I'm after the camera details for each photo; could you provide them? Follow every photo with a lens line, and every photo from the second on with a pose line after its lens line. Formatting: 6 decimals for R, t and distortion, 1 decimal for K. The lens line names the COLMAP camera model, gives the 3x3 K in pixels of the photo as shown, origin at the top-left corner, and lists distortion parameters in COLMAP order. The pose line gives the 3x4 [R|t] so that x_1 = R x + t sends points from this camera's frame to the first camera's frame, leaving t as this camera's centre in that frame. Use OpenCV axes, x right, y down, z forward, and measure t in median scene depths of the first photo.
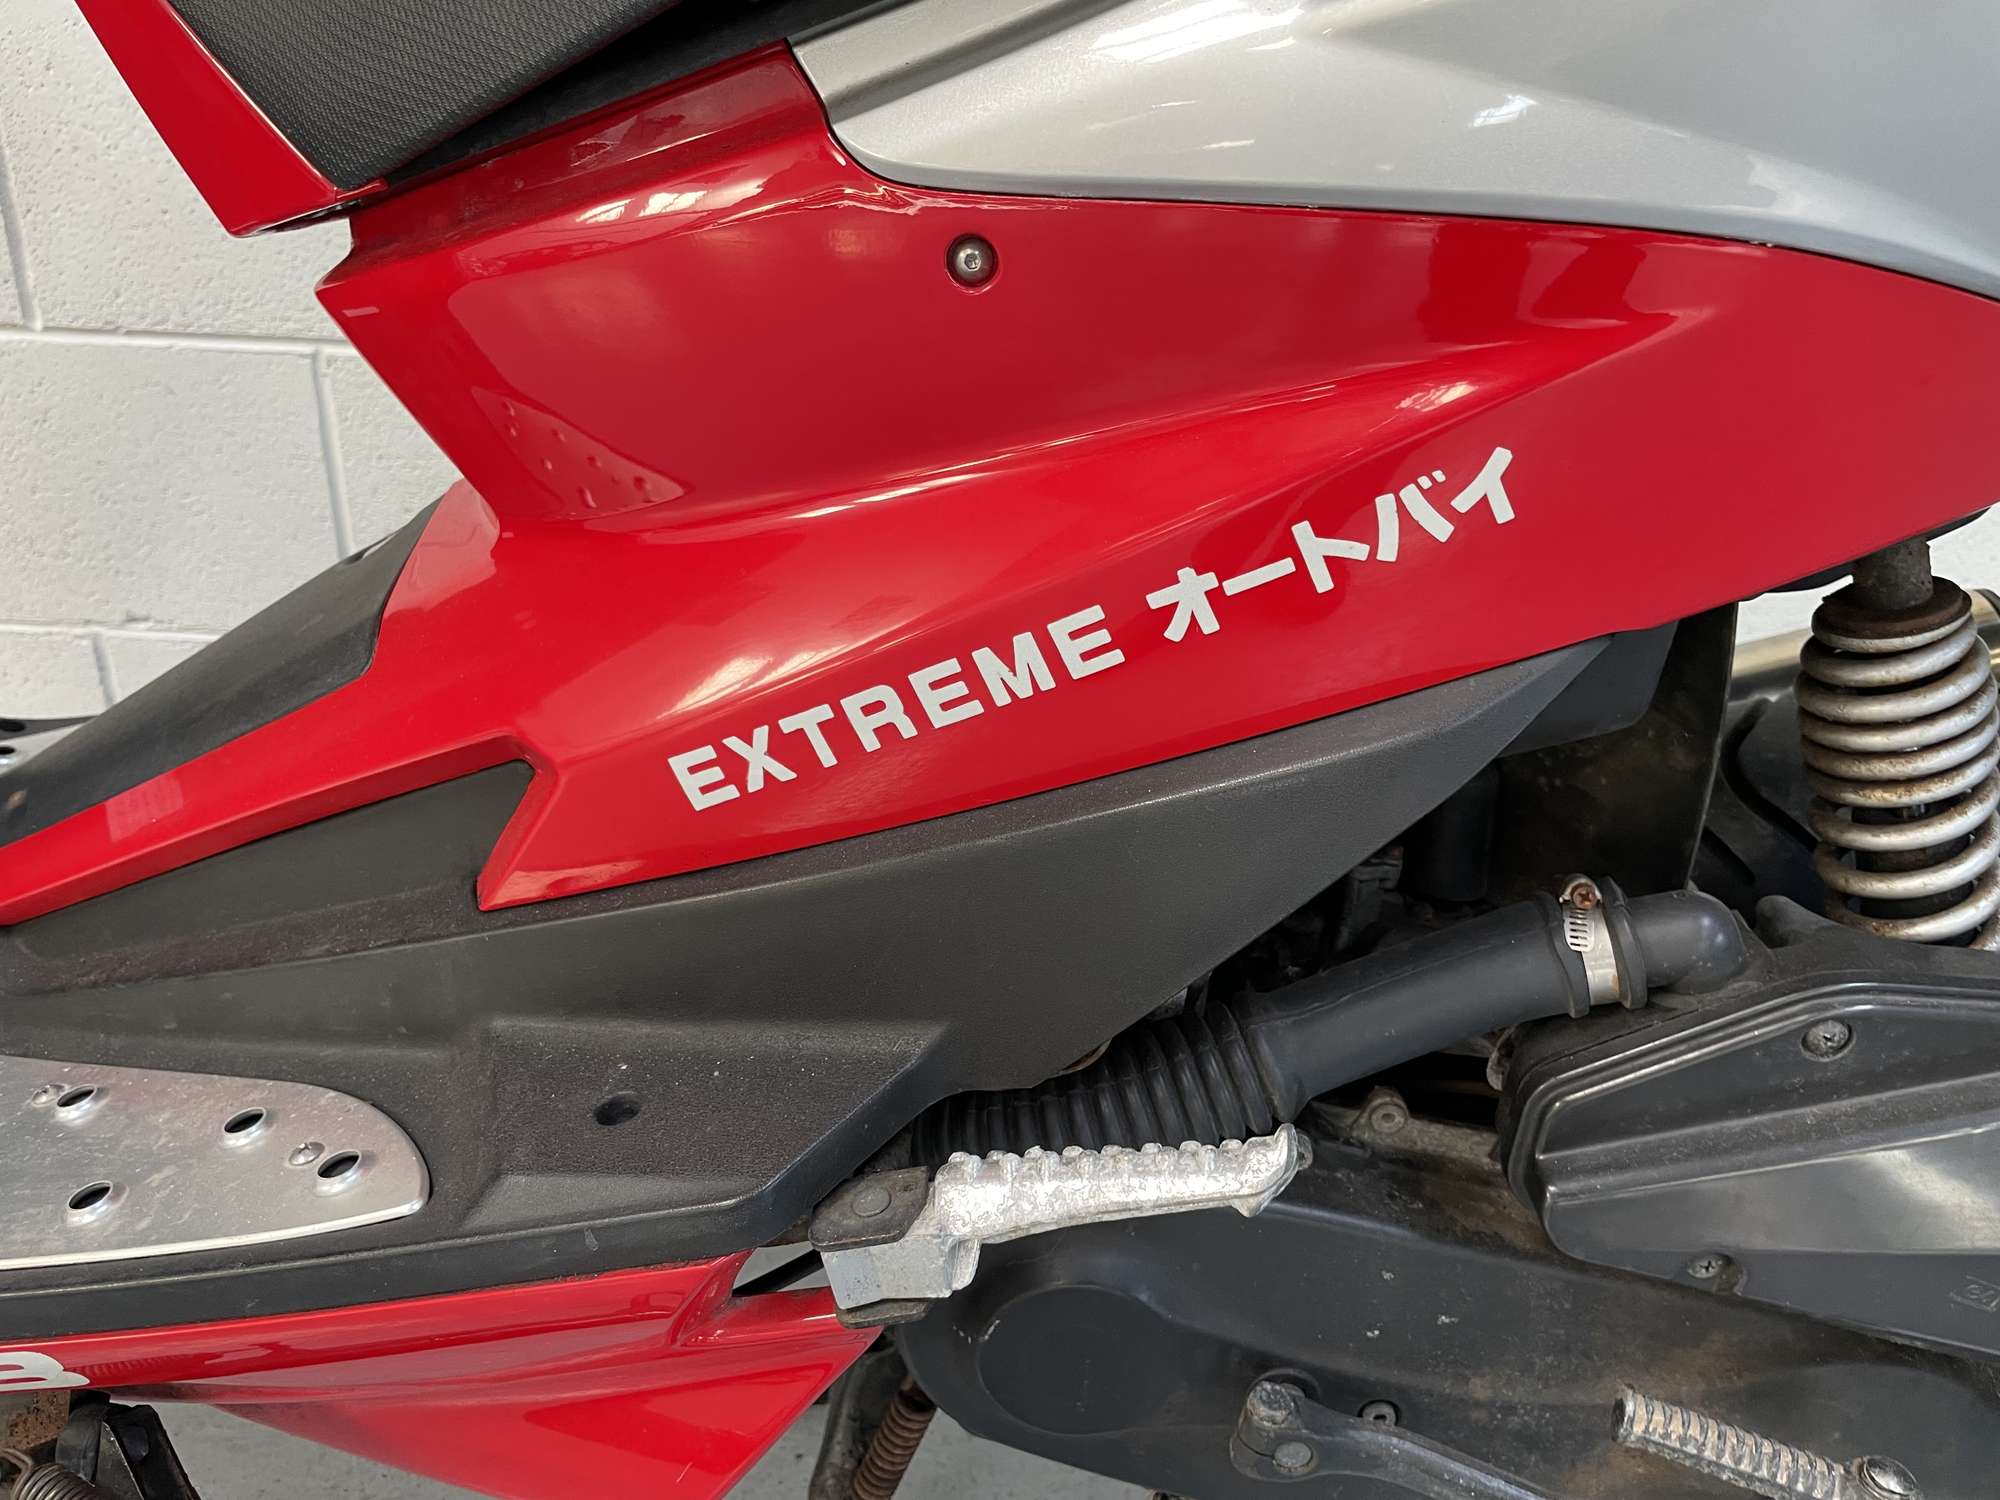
lens RADIAL K [[1528.8, 0, 988.3], [0, 1528.8, 740.8], [0, 0, 1]] dist [0.084795, -0.124377]
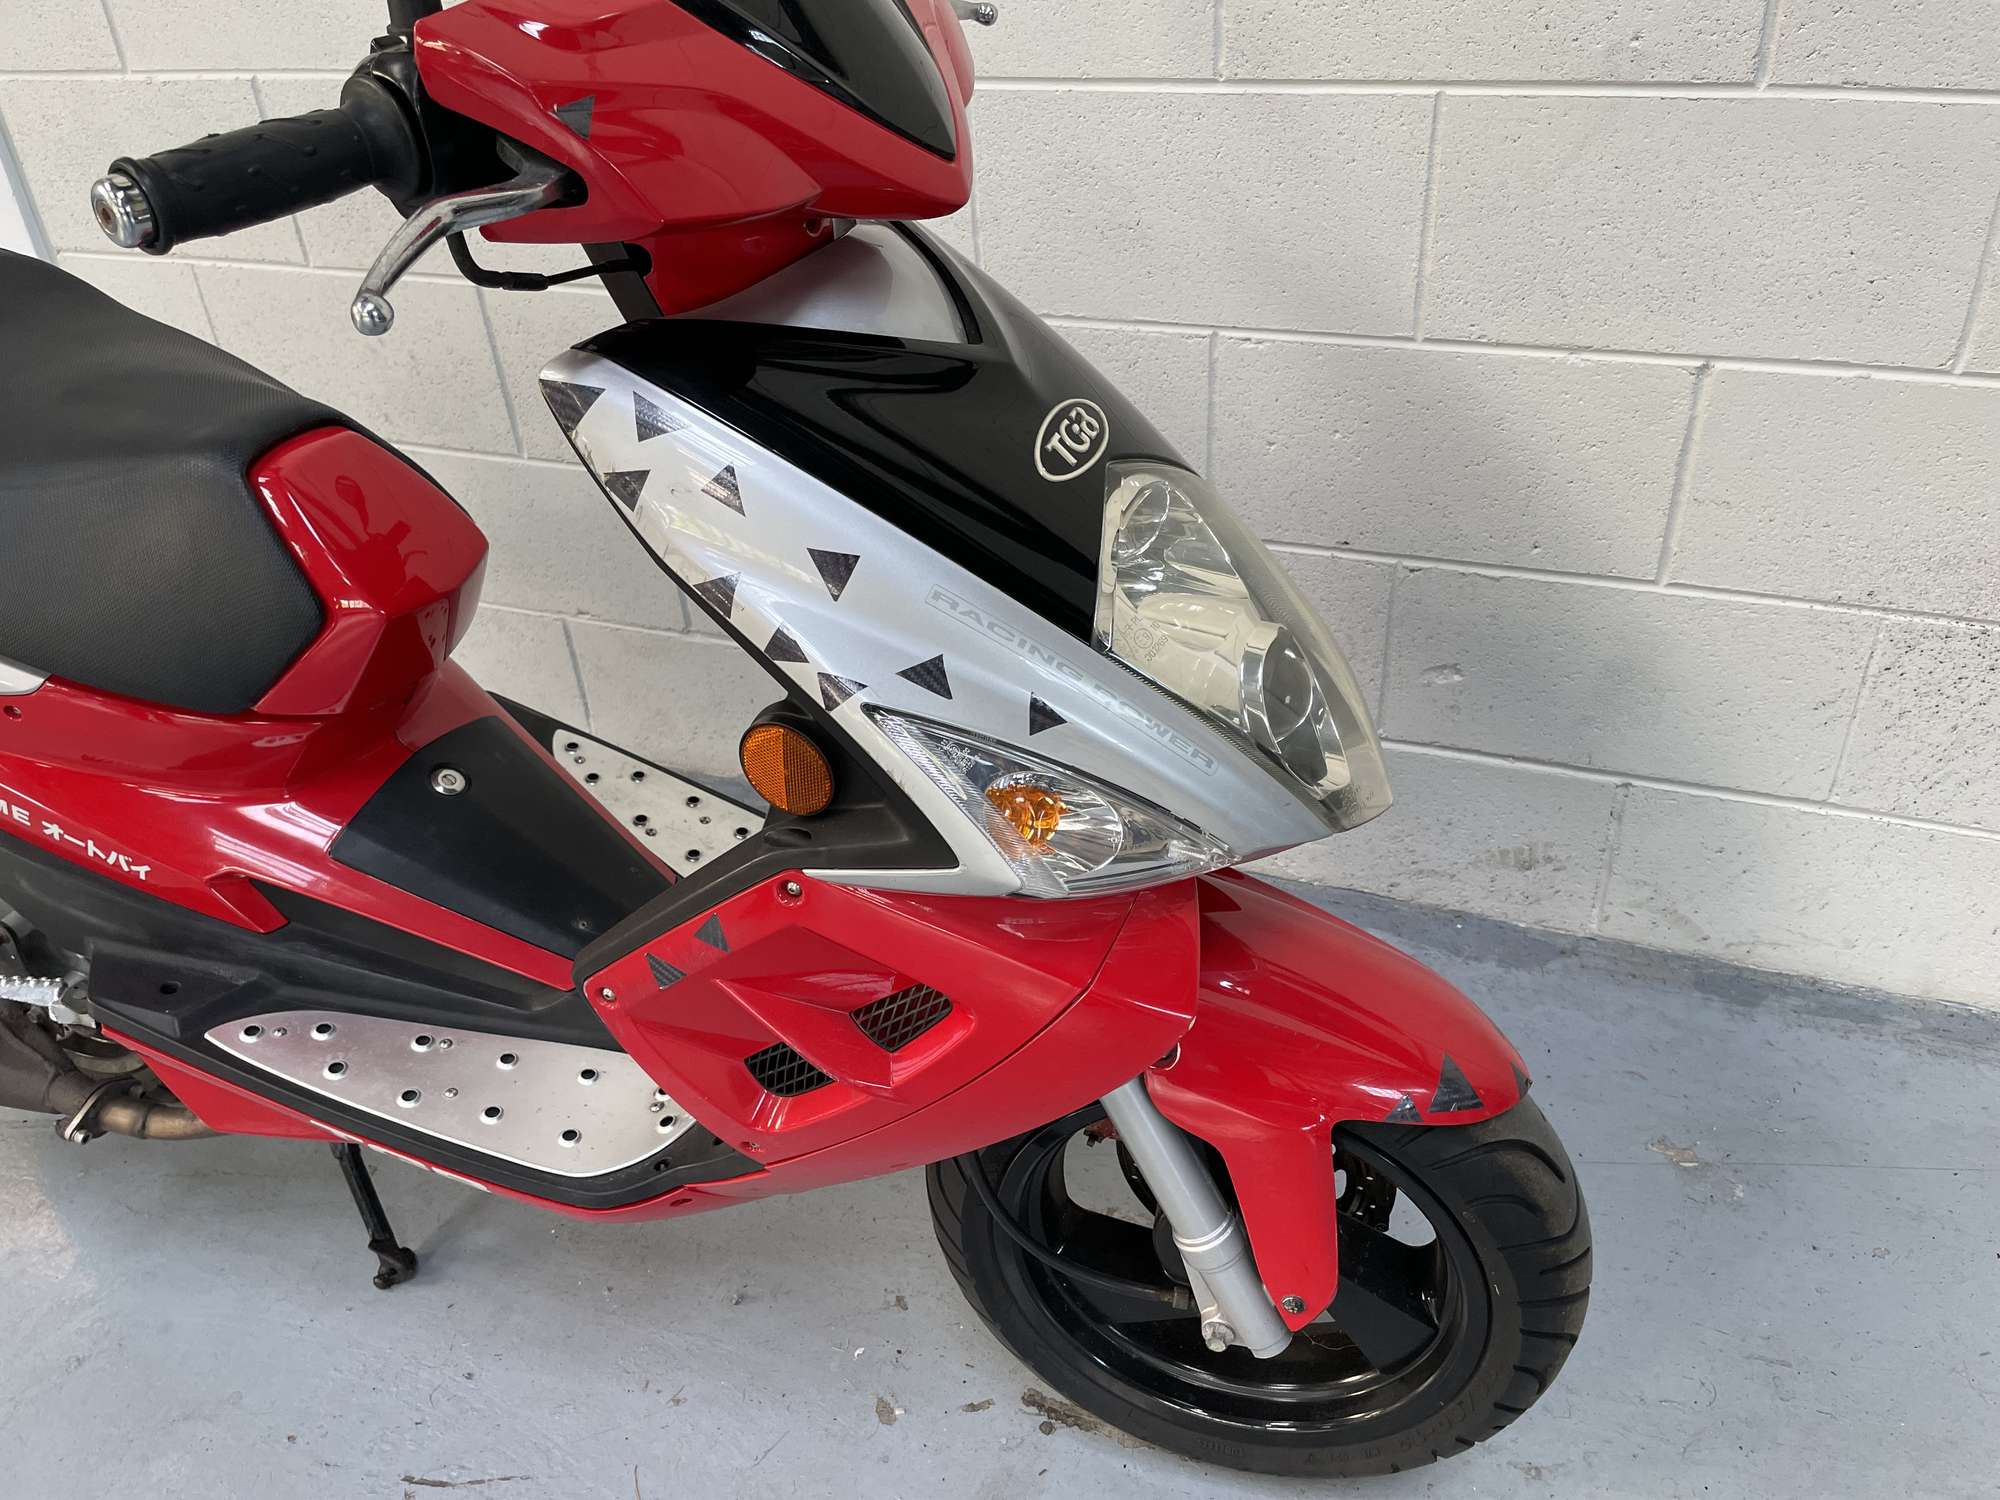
lens RADIAL K [[1501.5, 0, 989.1], [0, 1501.5, 762.1], [0, 0, 1]] dist [0.088548, -0.123794]
pose [[0.924194, 0.119592, -0.362718, 1.607387], [-0.066340, 0.985541, 0.155909, -0.651479], [0.376119, -0.120028, 0.918765, -1.301372]]
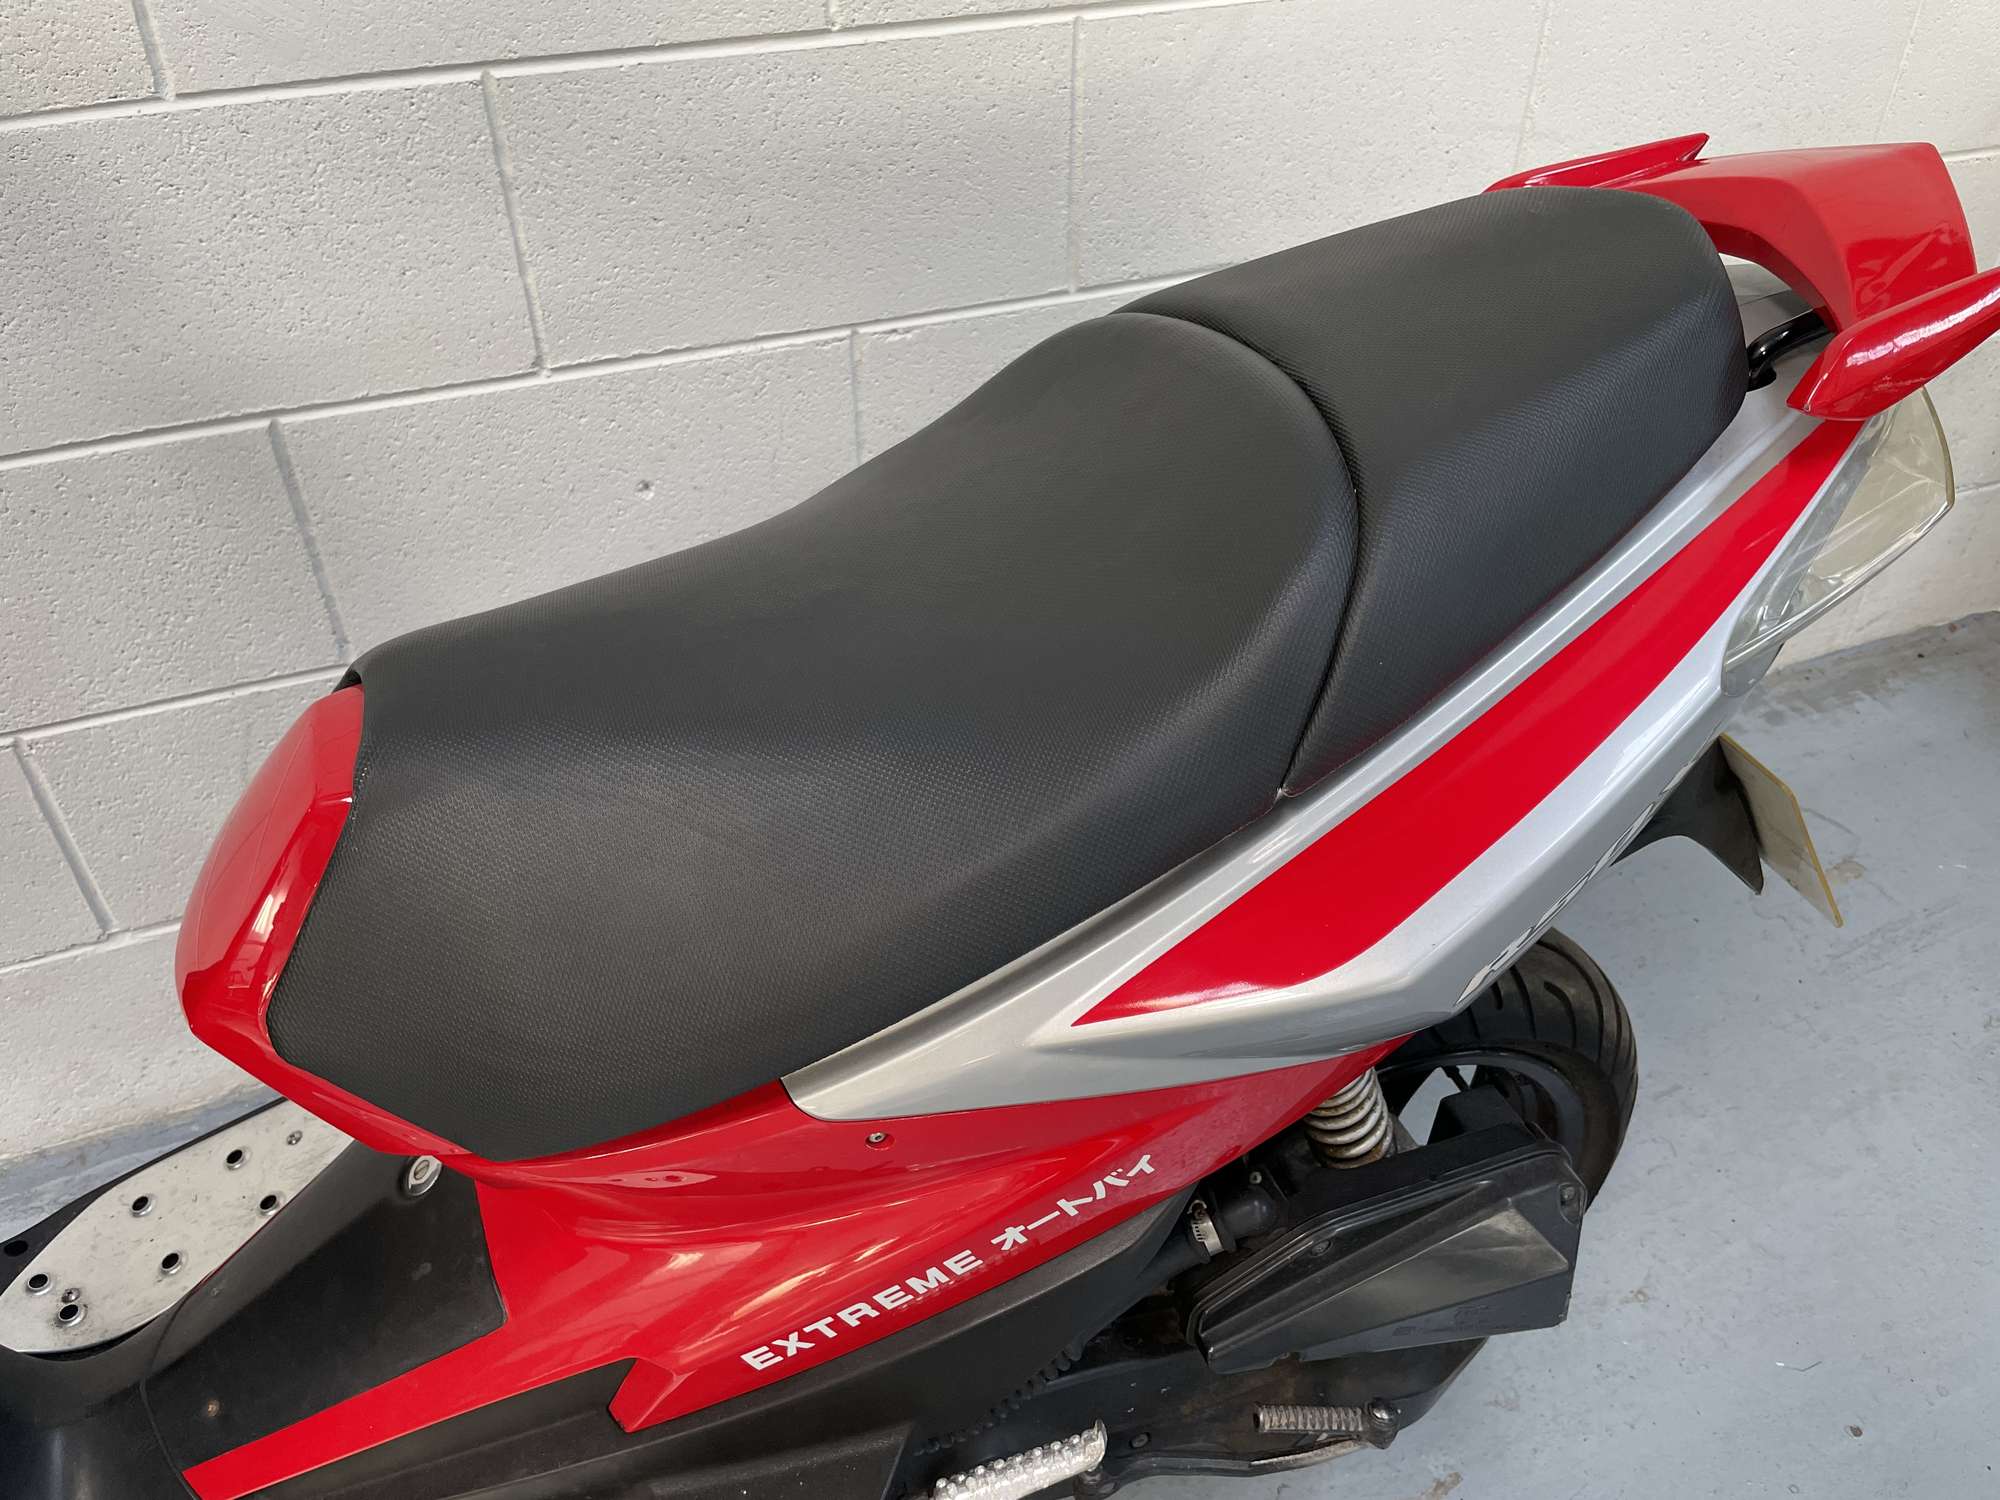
lens RADIAL K [[1528.8, 0, 988.3], [0, 1528.8, 740.8], [0, 0, 1]] dist [0.084795, -0.124377]
pose [[0.929190, -0.265998, 0.256616, -0.219218], [0.202737, 0.947340, 0.247880, -1.102533], [-0.309038, -0.178302, 0.934186, -0.681826]]
